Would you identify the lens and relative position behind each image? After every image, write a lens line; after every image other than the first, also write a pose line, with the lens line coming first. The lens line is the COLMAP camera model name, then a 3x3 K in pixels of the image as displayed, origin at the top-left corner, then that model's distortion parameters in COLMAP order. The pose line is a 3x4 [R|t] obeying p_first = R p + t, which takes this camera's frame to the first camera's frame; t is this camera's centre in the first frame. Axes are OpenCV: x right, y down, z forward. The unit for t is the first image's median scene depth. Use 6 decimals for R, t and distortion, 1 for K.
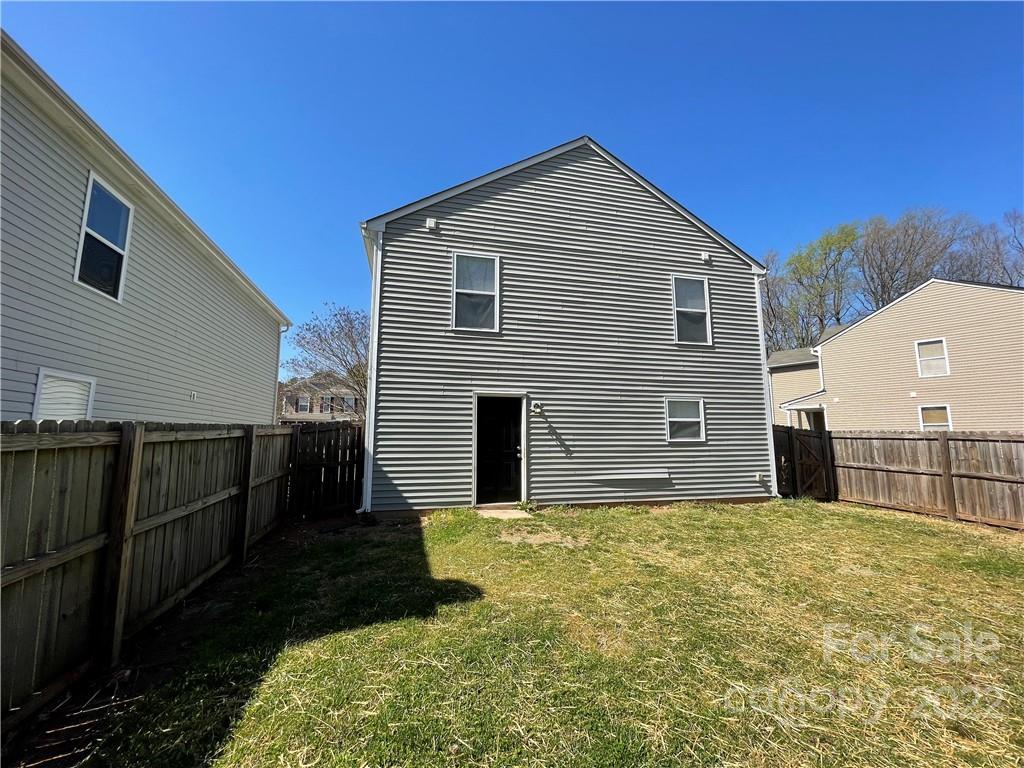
lens RADIAL K [[412.3, 0, 512.0], [0, 412.3, 384.0], [0, 0, 1]] dist [-0.002685, 0.000106]
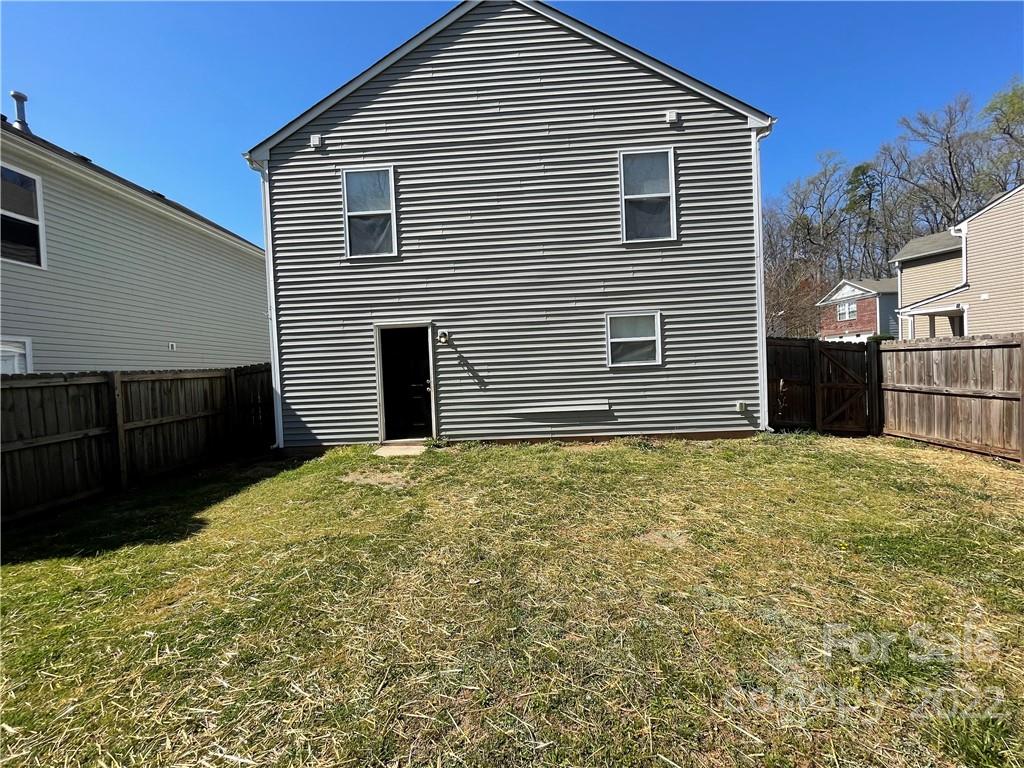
lens RADIAL K [[412.3, 0, 512.0], [0, 412.3, 384.0], [0, 0, 1]] dist [-0.002685, 0.000106]
pose [[0.961008, -0.034639, -0.274342, 0.435166], [0.079179, 0.985051, 0.152987, 0.031925], [0.264942, -0.168744, 0.949385, 0.160846]]
